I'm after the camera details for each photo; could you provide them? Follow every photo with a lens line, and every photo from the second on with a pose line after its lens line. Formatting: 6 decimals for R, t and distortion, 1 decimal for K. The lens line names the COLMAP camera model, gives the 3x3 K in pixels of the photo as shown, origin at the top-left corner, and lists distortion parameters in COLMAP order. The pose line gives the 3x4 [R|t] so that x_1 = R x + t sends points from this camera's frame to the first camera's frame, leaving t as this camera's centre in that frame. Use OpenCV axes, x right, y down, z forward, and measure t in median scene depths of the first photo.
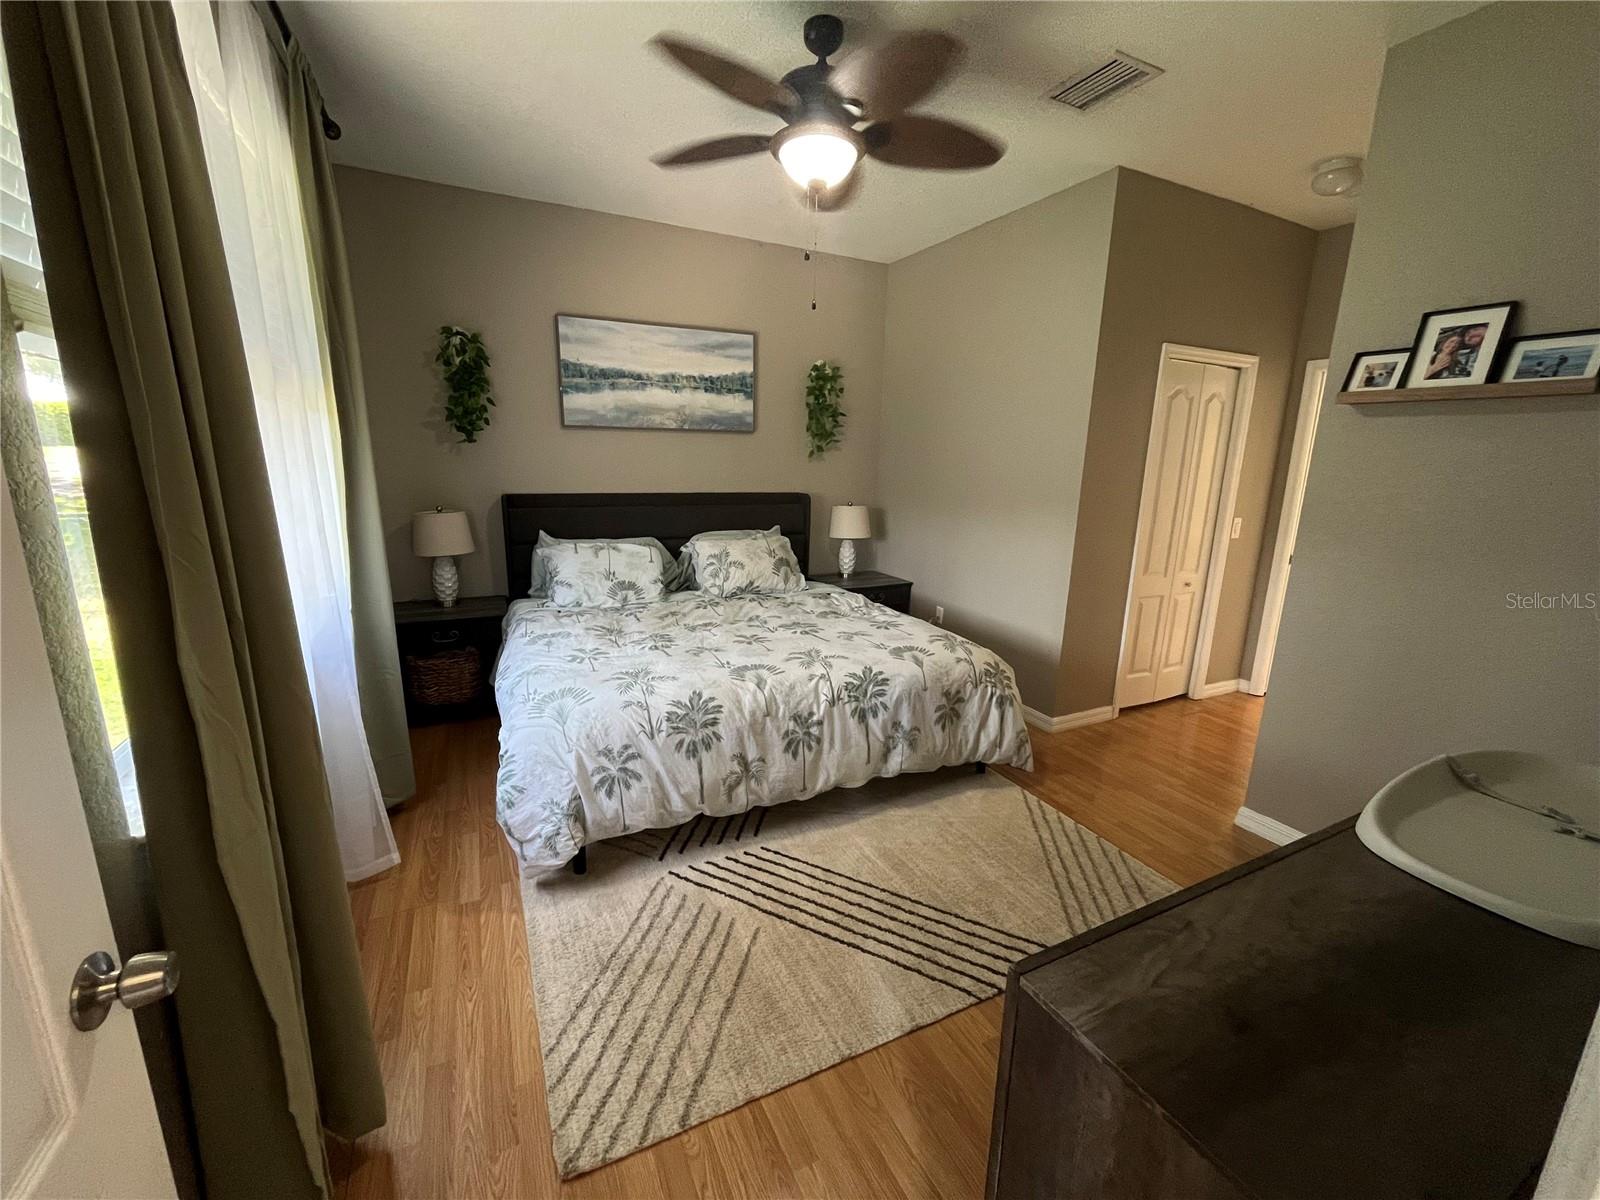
lens RADIAL K [[651.0, 0, 797.7], [0, 651.0, 598.6], [0, 0, 1]] dist [-0.000521, -0.000251]
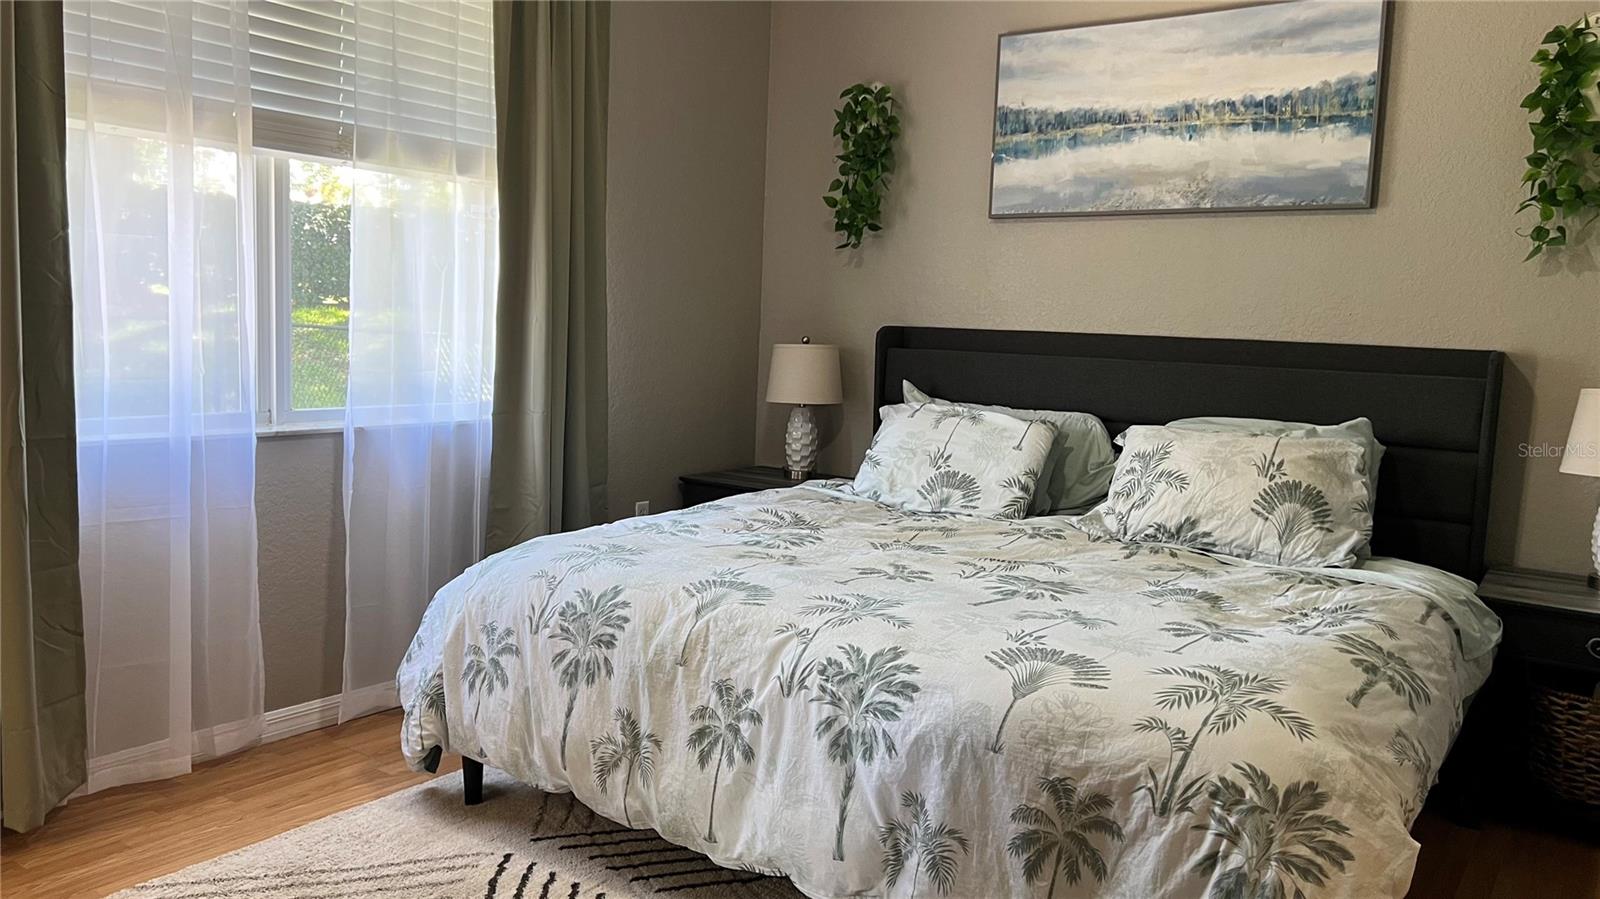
lens RADIAL K [[1199.5, 0, 800.8], [0, 1199.5, 447.6], [0, 0, 1]] dist [0.050435, -0.051194]
pose [[0.475474, 0.092459, -0.874858, 0.731032], [-0.220423, 0.975261, -0.016727, -0.000869], [0.851668, 0.200792, 0.484091, 0.482253]]
